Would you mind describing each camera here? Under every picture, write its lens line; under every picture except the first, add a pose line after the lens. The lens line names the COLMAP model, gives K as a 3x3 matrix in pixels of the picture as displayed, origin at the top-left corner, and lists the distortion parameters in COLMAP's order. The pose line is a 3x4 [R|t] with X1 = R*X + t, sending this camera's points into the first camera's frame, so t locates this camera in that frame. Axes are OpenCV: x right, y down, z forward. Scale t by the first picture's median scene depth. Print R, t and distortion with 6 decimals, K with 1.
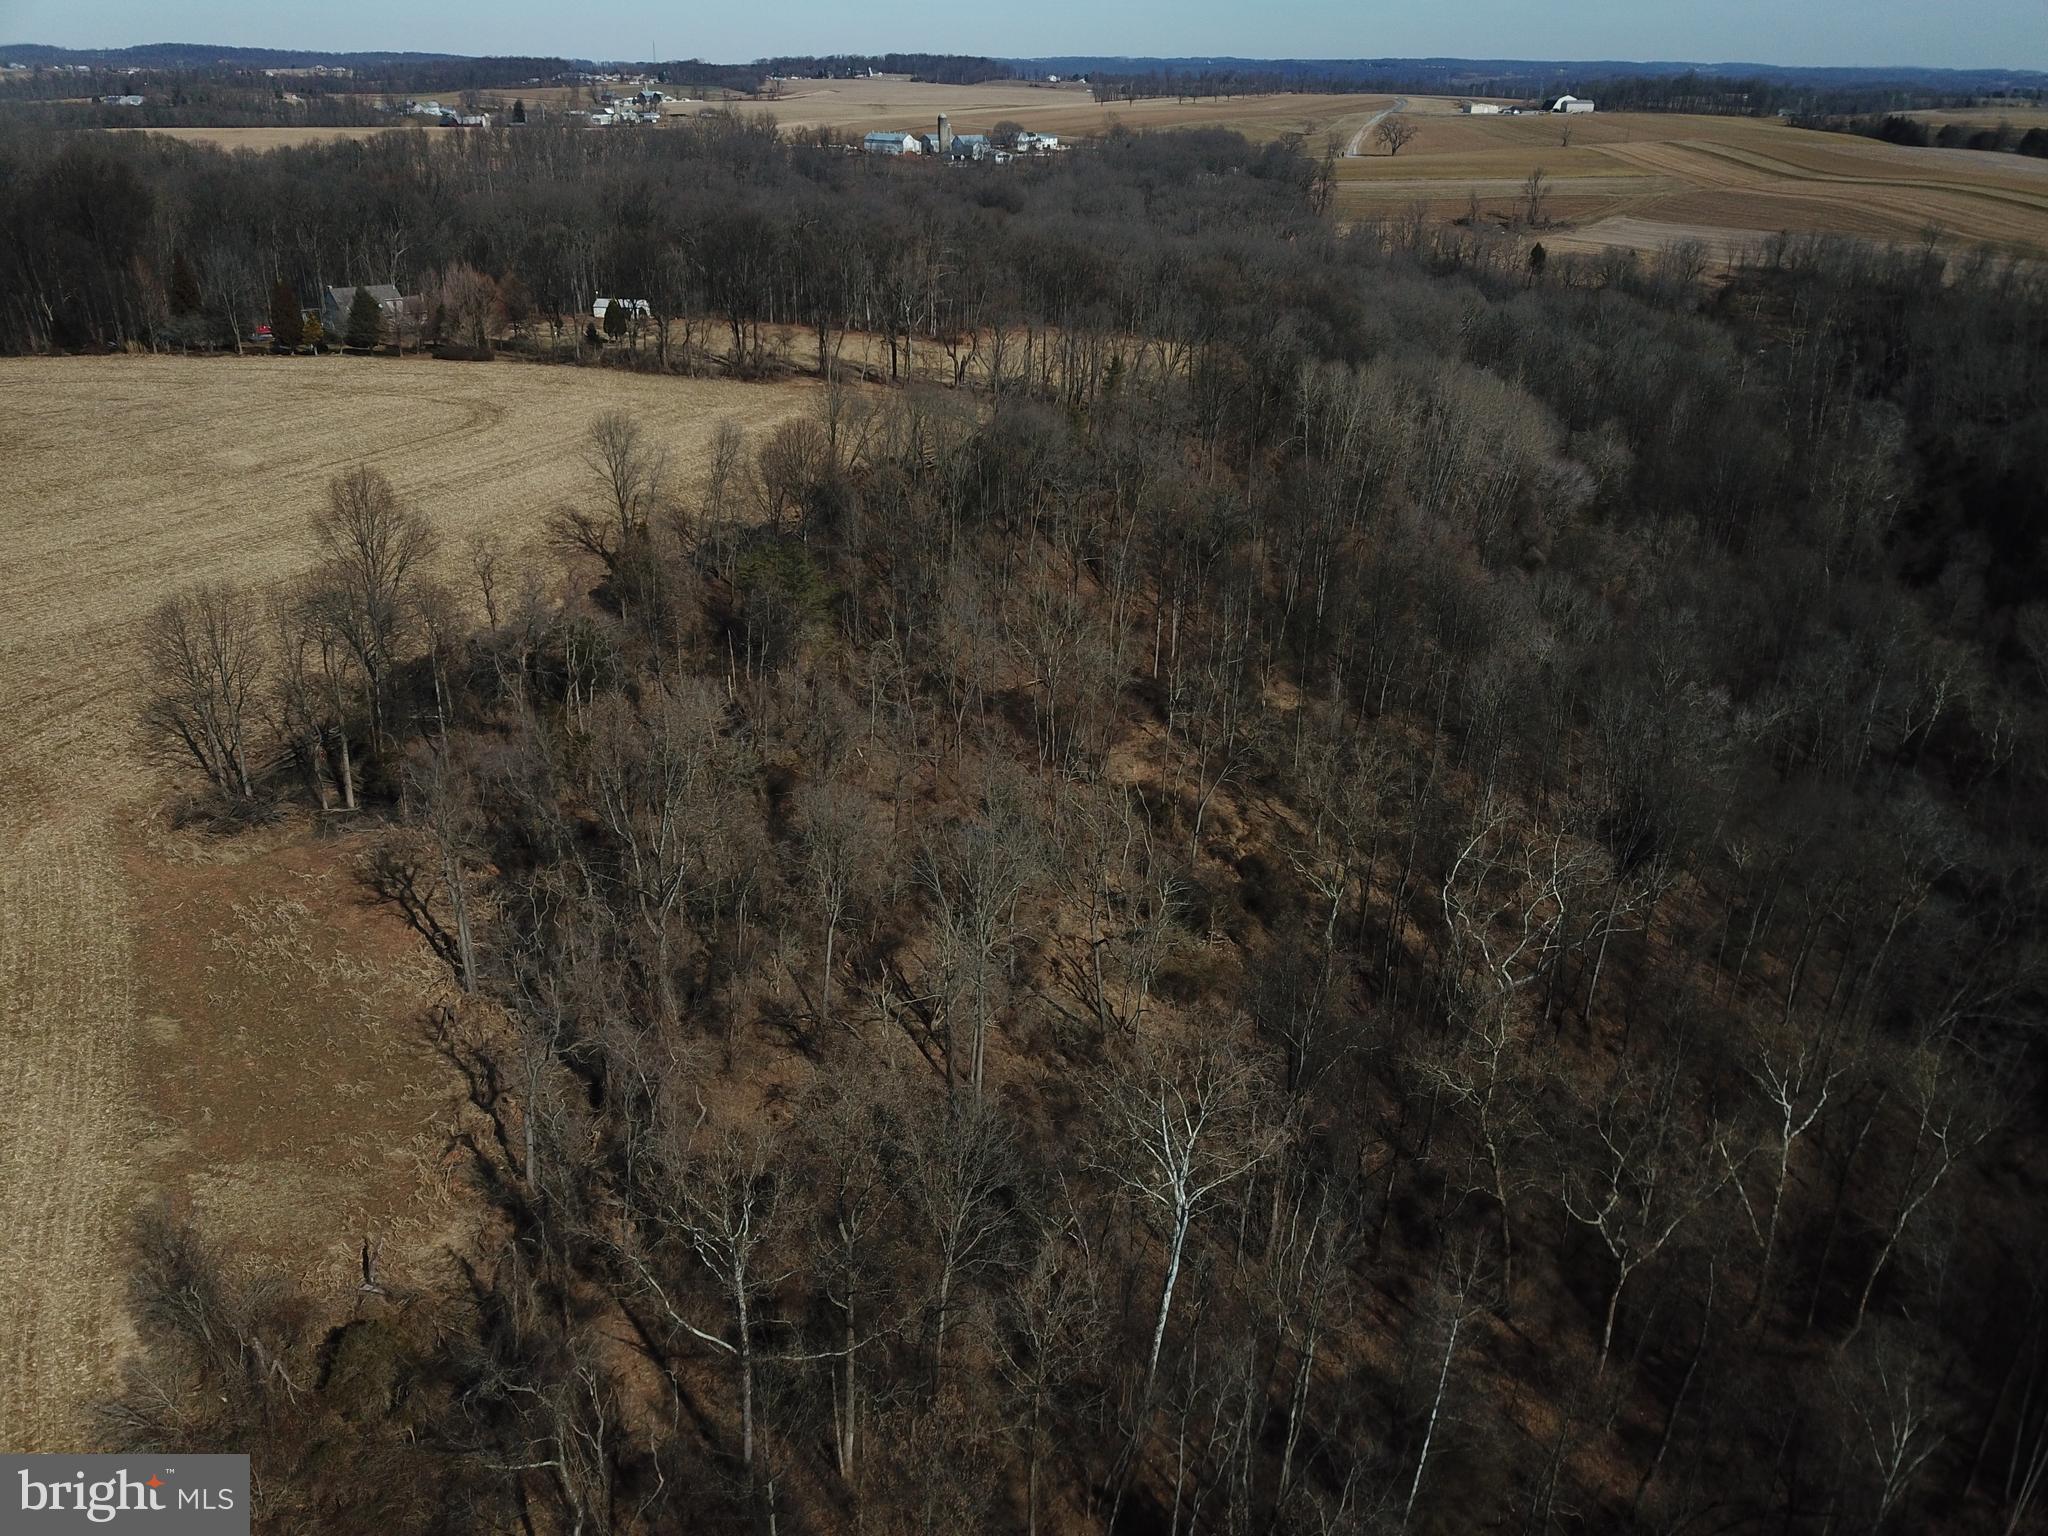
lens RADIAL K [[1540.6, 0, 1020.2], [0, 1540.6, 764.8], [0, 0, 1]] dist [0.010915, -0.004411]
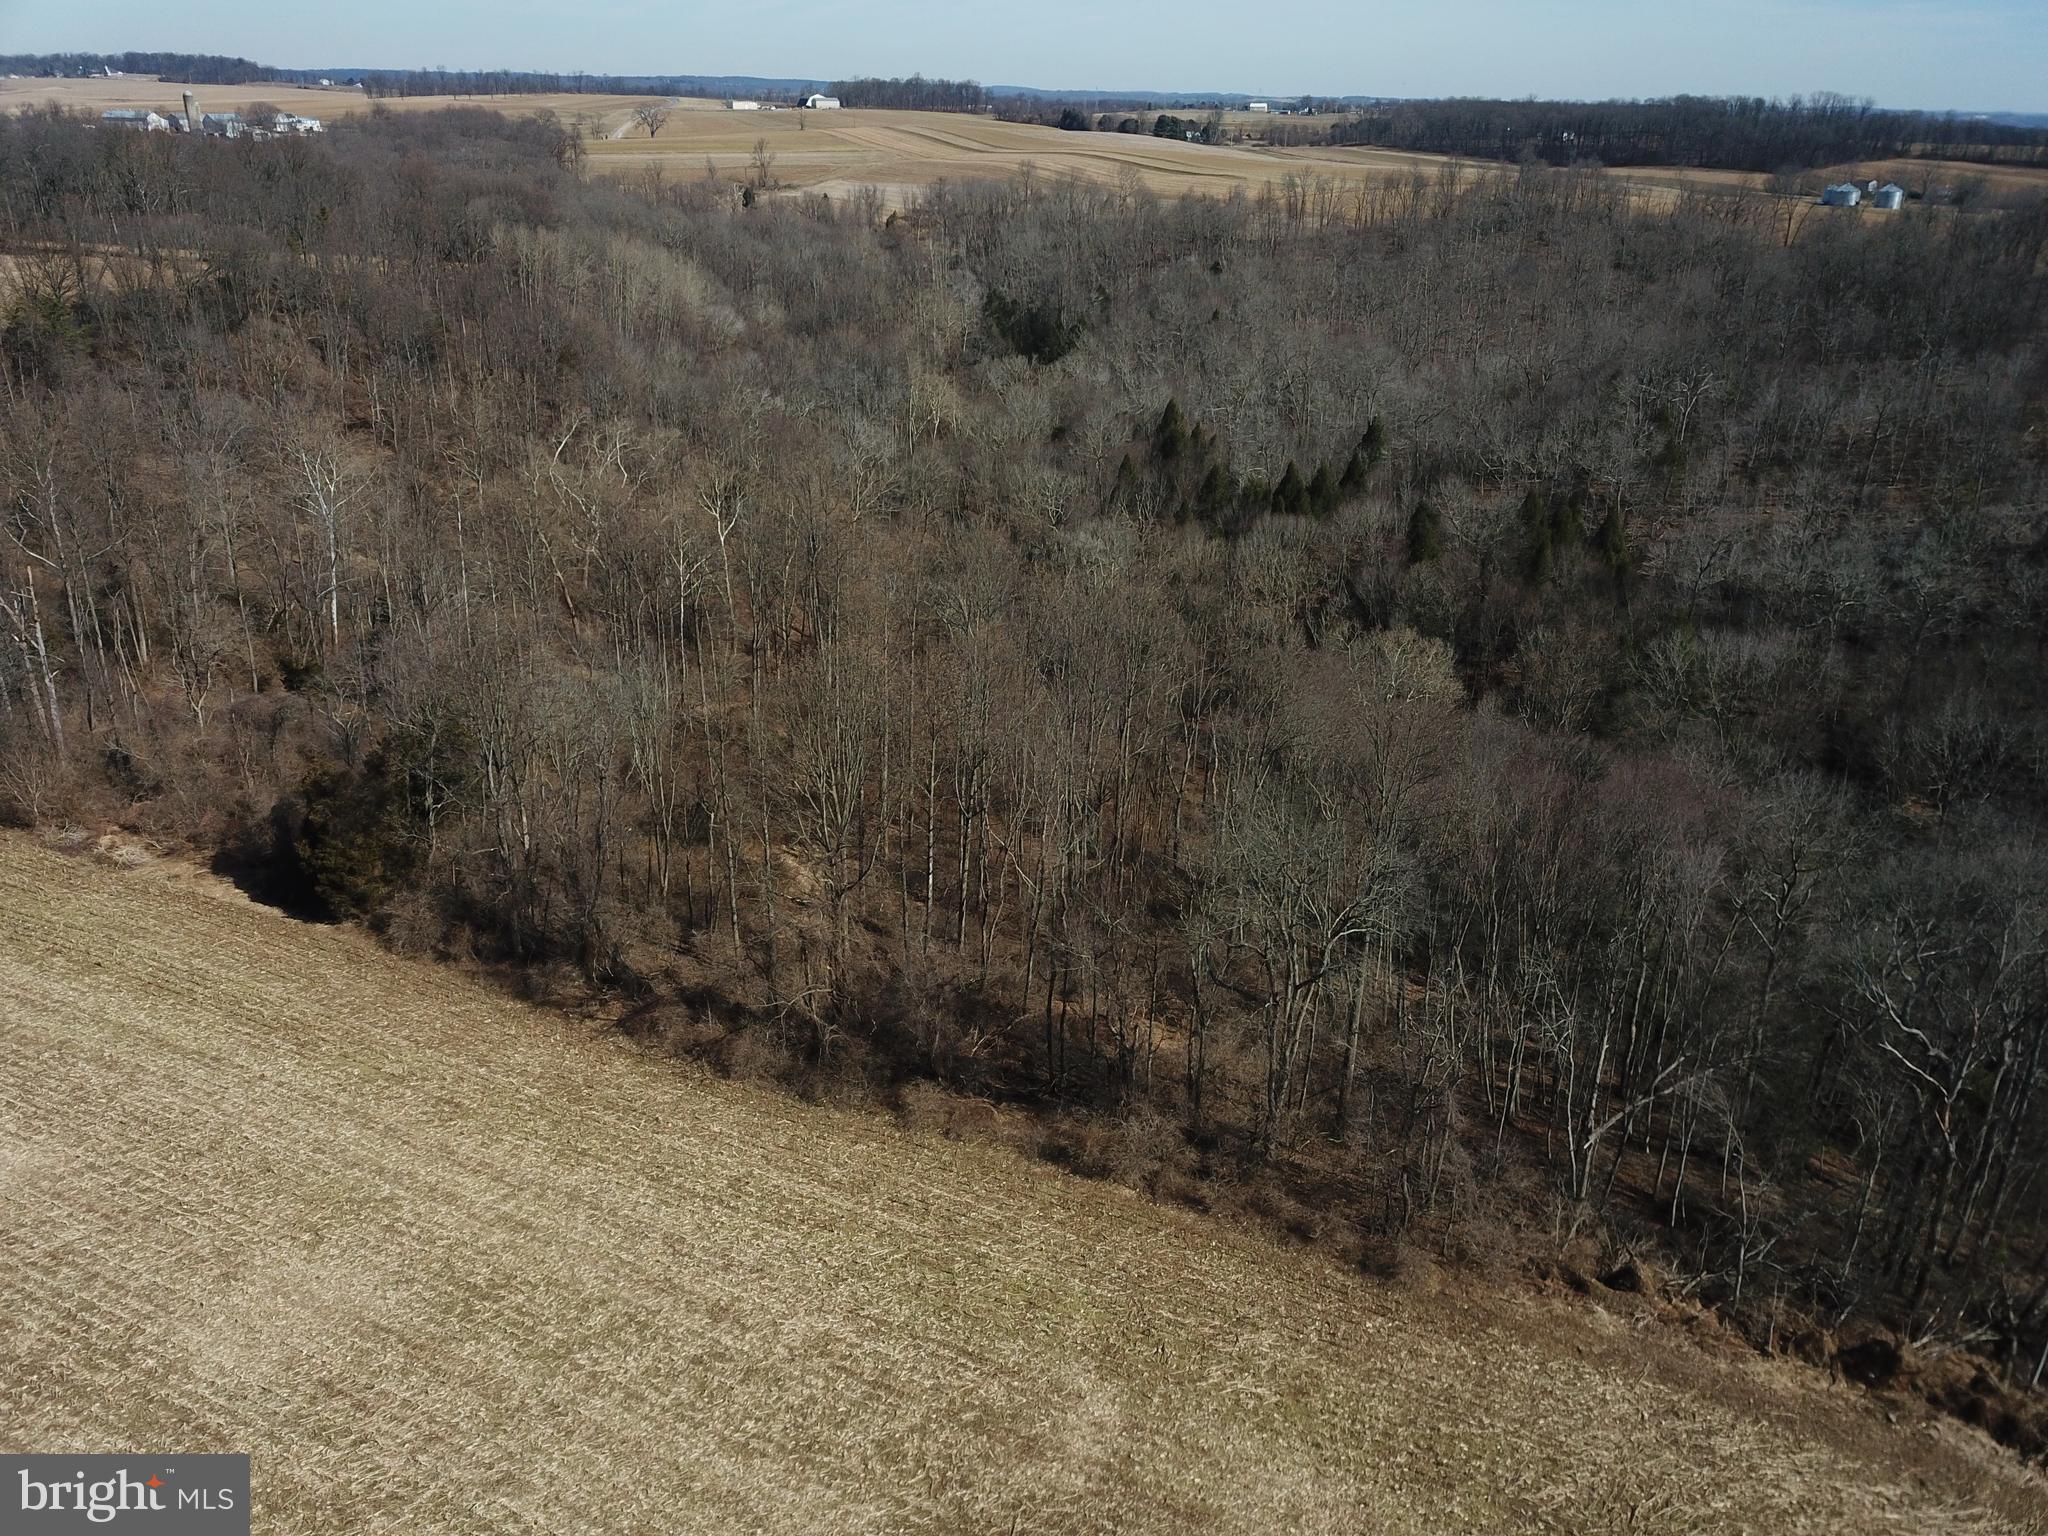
lens RADIAL K [[1540.6, 0, 1020.2], [0, 1540.6, 764.8], [0, 0, 1]] dist [0.010915, -0.004411]
pose [[0.919474, -0.149541, 0.363601, 0.015008], [0.153540, 0.987977, 0.018061, 0.069039], [-0.361930, 0.039221, 0.931380, -0.106276]]
